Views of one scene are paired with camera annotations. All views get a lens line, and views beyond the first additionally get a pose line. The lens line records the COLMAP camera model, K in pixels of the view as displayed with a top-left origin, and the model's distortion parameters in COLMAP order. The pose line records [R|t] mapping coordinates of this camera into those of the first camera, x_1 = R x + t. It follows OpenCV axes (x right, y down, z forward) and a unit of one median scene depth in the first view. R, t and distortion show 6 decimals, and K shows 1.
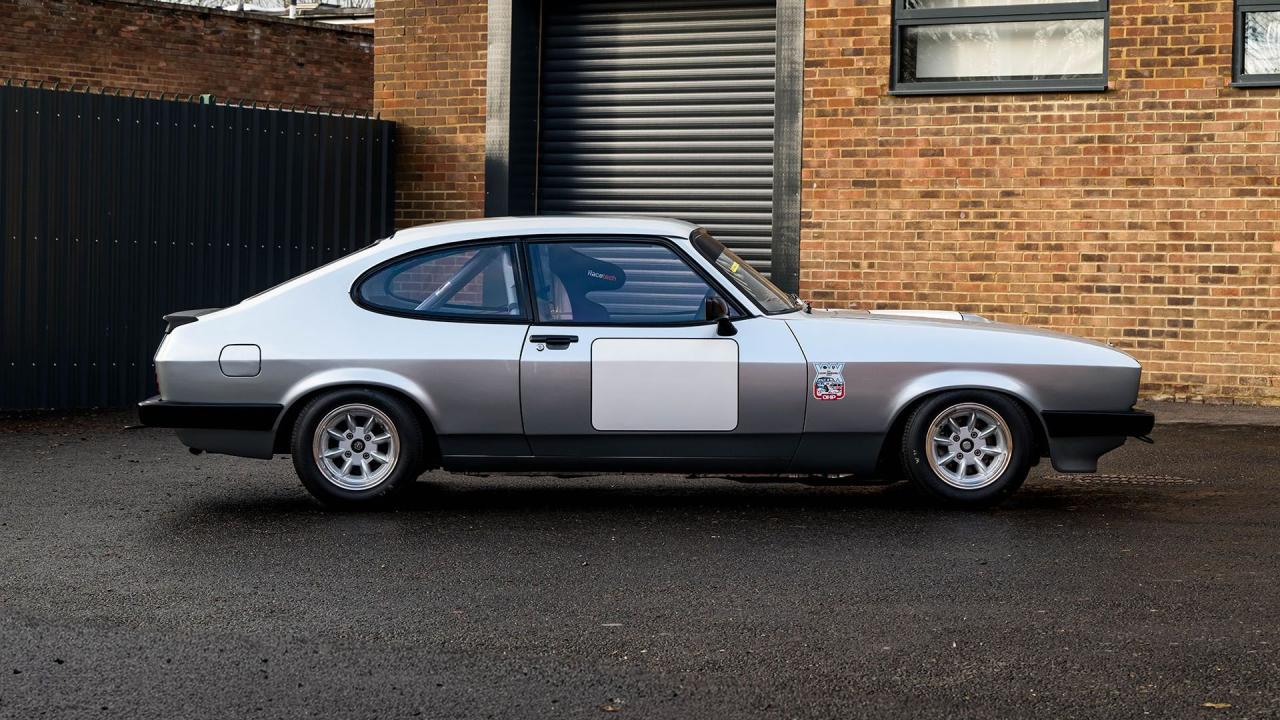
lens RADIAL K [[3019.3, 0, 639.9], [0, 3019.3, 286.4], [0, 0, 1]] dist [-0.020245, -0.064875]
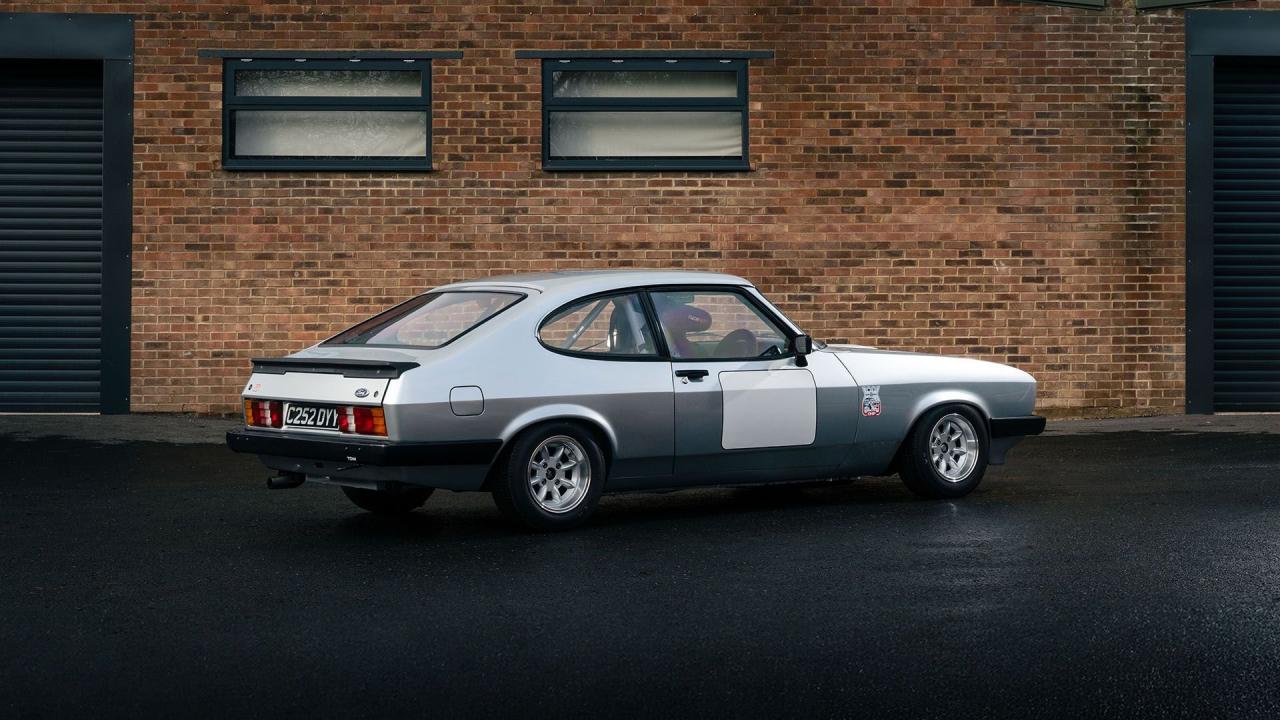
lens RADIAL K [[2527.9, 0, 744.0], [0, 2527.9, 228.8], [0, 0, 1]] dist [-0.011426, 0.057143]
pose [[0.763365, 0.009583, 0.645896, -0.410495], [0.019721, 0.999078, -0.038130, -0.000461], [-0.645666, 0.041845, 0.762472, 0.149529]]
